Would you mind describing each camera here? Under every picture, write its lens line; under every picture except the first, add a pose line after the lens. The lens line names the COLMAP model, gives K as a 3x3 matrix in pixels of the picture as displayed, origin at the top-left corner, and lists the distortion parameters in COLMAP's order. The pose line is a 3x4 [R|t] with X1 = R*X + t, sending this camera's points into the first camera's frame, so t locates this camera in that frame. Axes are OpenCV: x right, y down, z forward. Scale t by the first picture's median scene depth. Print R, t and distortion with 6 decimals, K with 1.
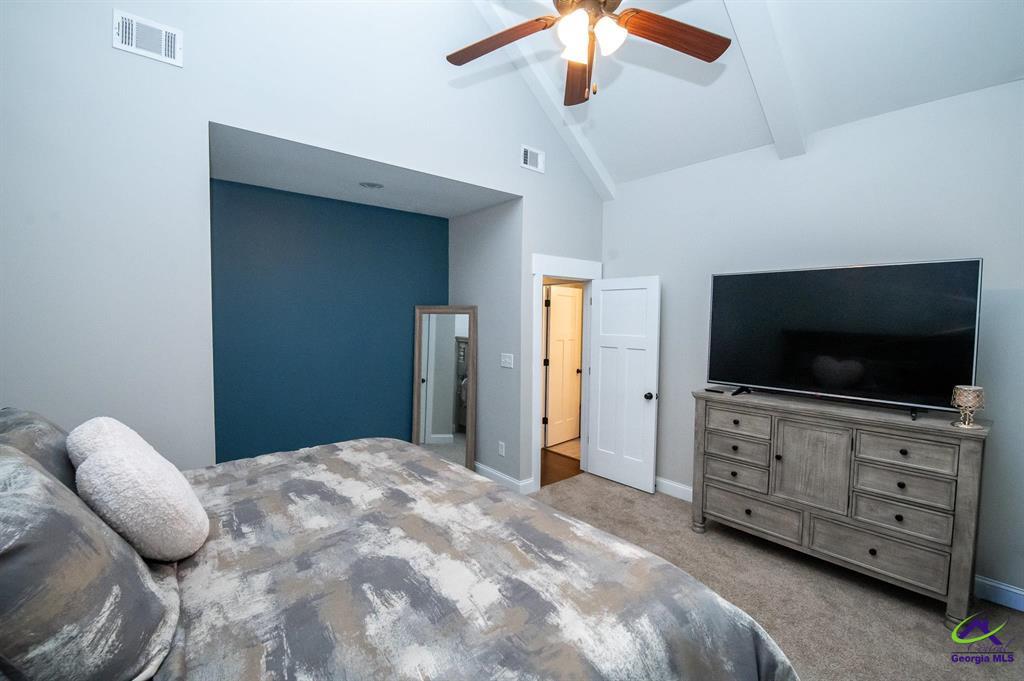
lens RADIAL K [[447.0, 0, 506.6], [0, 447.0, 339.9], [0, 0, 1]] dist [-0.006974, -0.000726]
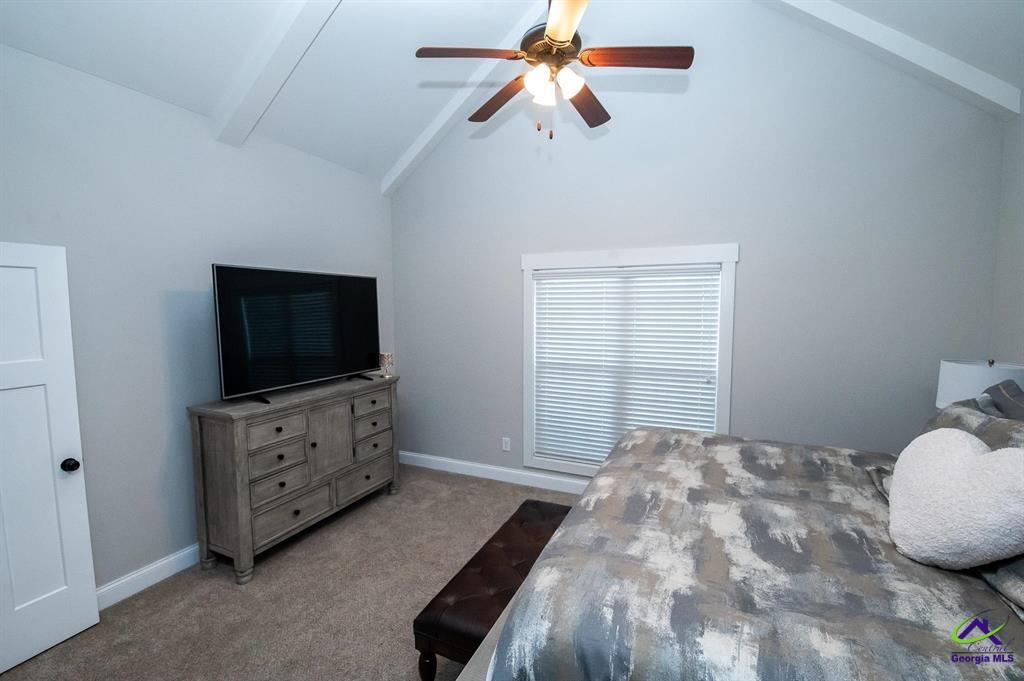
lens RADIAL K [[447.0, 0, 502.9], [0, 447.0, 345.7], [0, 0, 1]] dist [-0.006974, -0.000726]
pose [[-0.425992, -0.091483, 0.900090, -0.640125], [0.045302, 0.991470, 0.122211, -0.103320], [-0.903592, 0.092837, -0.418214, 1.207627]]
